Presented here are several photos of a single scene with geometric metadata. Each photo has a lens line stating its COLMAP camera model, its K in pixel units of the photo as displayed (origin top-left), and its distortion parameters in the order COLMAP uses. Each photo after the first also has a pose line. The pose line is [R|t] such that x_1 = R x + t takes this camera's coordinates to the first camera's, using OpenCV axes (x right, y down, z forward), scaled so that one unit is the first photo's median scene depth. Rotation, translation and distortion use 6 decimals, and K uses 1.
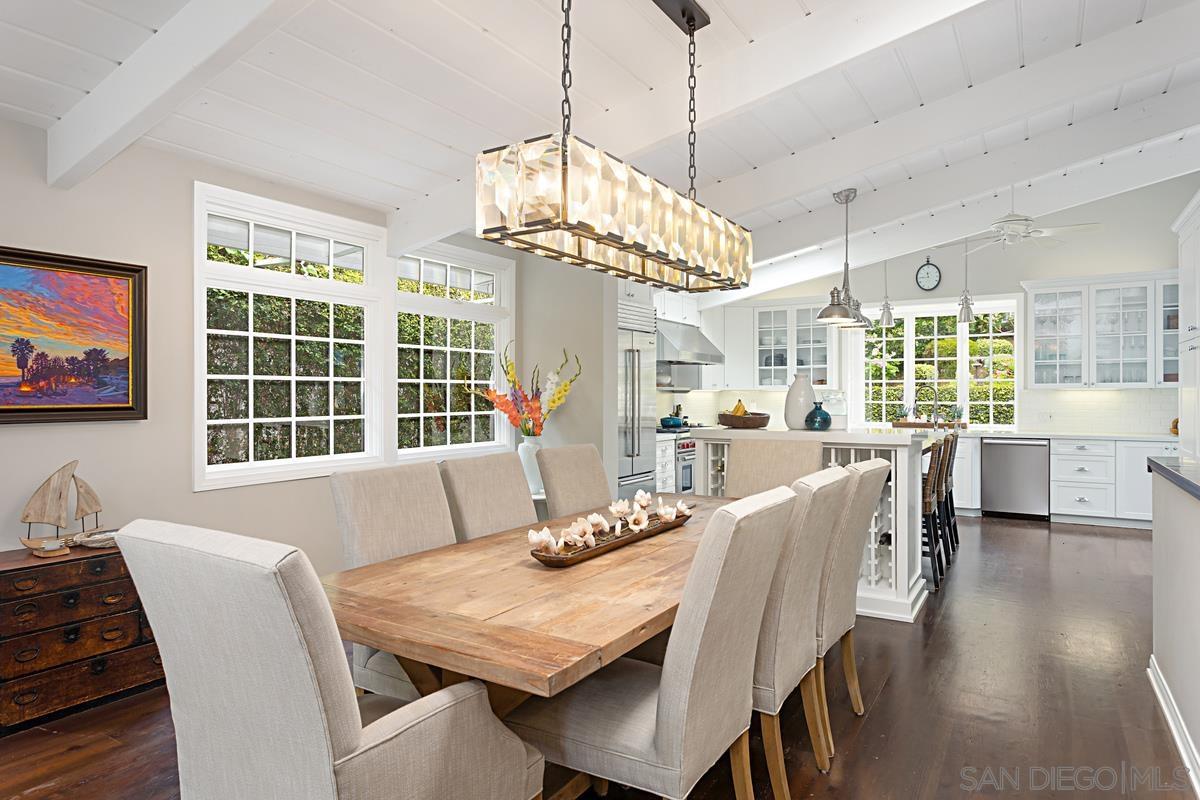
lens RADIAL K [[705.7, 0, 597.1], [0, 705.7, 393.1], [0, 0, 1]] dist [-0.002980, -0.000926]
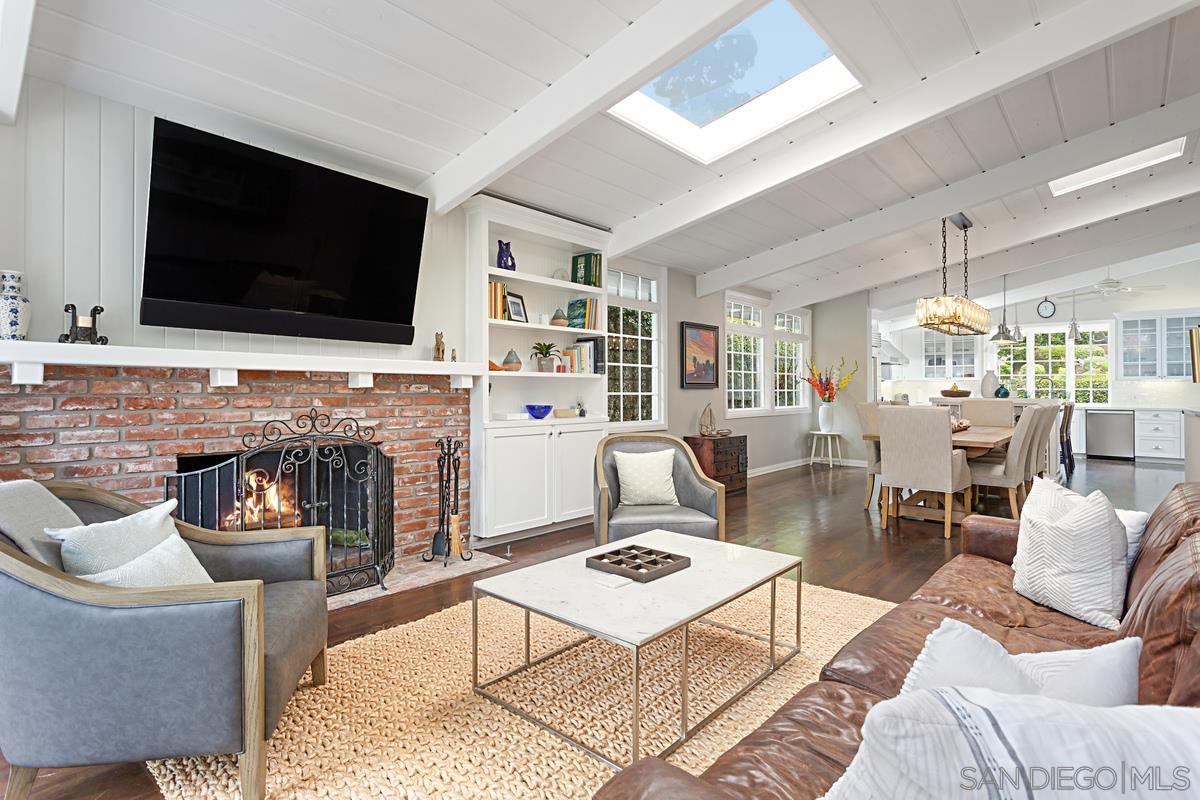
lens RADIAL K [[599.0, 0, 597.8], [0, 599.0, 380.5], [0, 0, 1]] dist [0.004459, 0.001560]
pose [[0.986808, 0.002641, -0.161875, -0.332288], [-0.004516, 0.999927, -0.011214, 0.016524], [0.161834, 0.011797, 0.986748, -0.535850]]
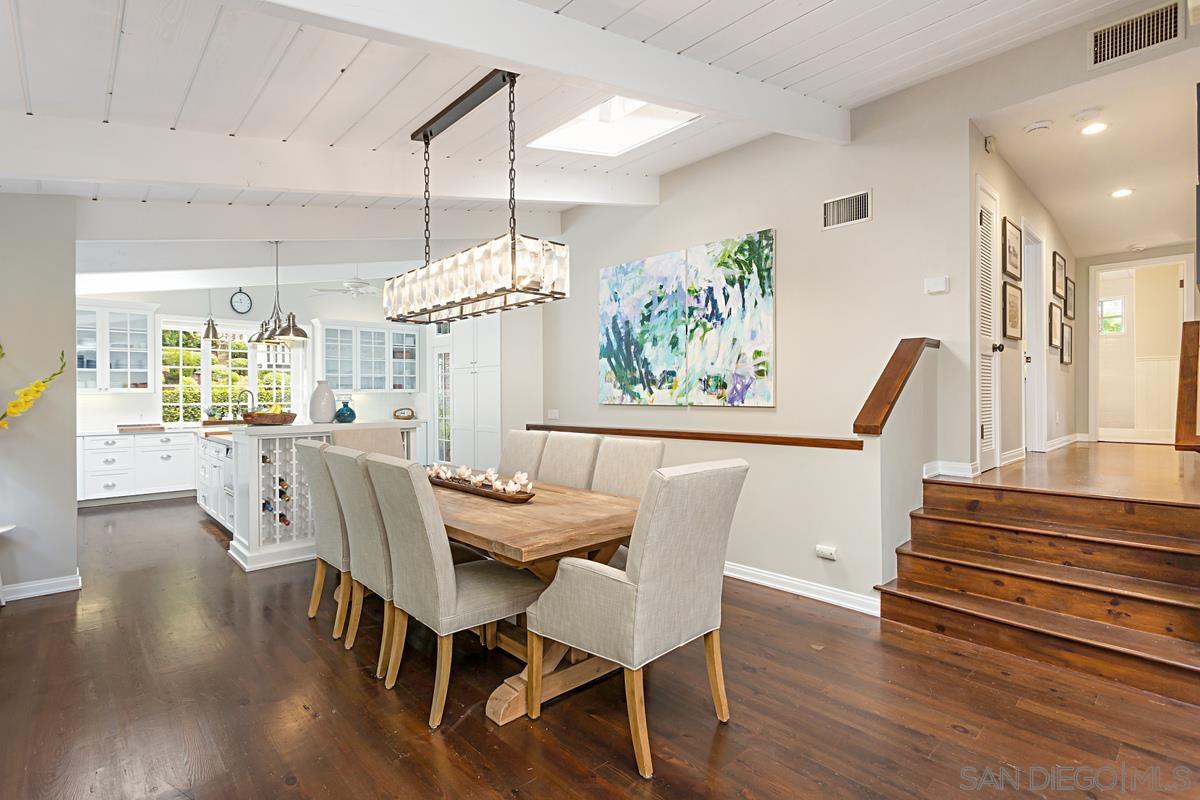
lens RADIAL K [[561.6, 0, 597.3], [0, 561.6, 396.6], [0, 0, 1]] dist [0.001511, 0.001591]
pose [[0.253443, -0.003122, 0.967345, -0.364545], [0.002643, 0.999993, 0.002535, 0.000882], [-0.967347, 0.001914, 0.253450, 0.150379]]
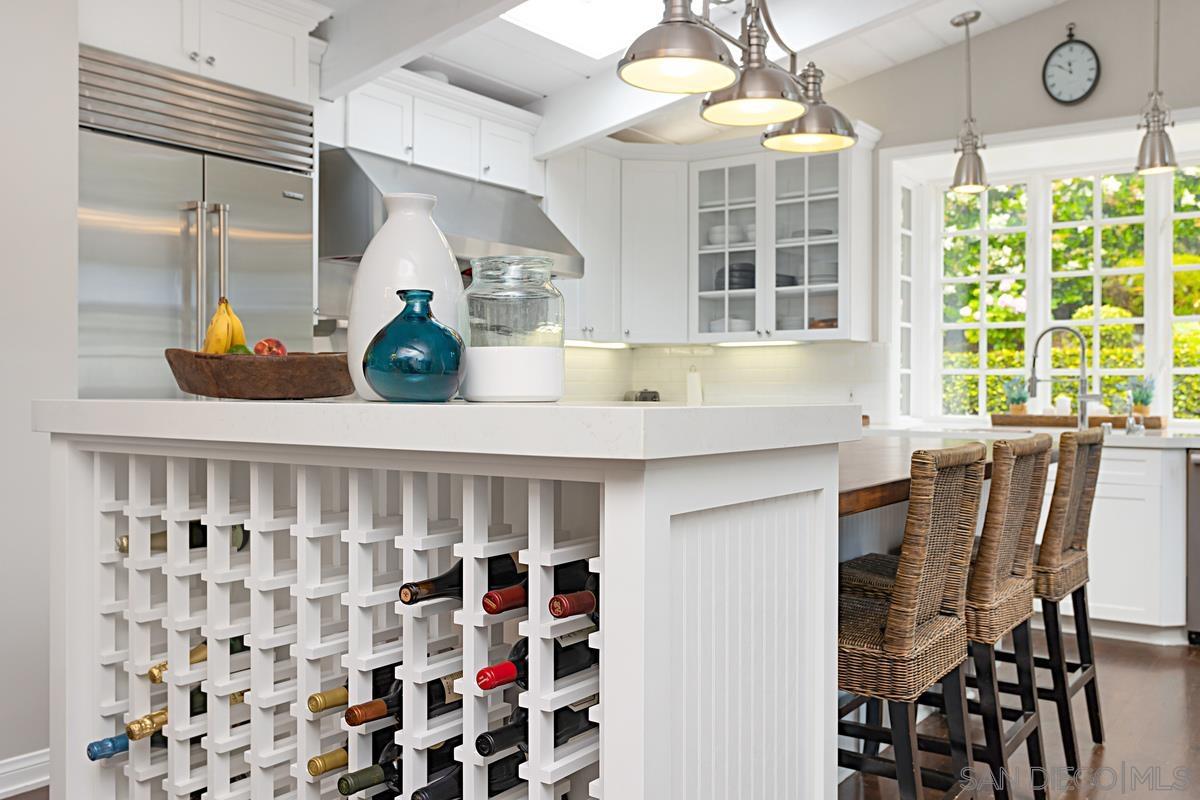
lens RADIAL K [[1056.9, 0, 600.0], [0, 1056.9, 400.0], [0, 0, 1]] dist [0.012805, -0.002428]
pose [[0.998923, 0.003686, -0.046252, 0.236190], [-0.003108, 0.999916, 0.012554, 0.028611], [0.046295, -0.012397, 0.998851, 0.377100]]
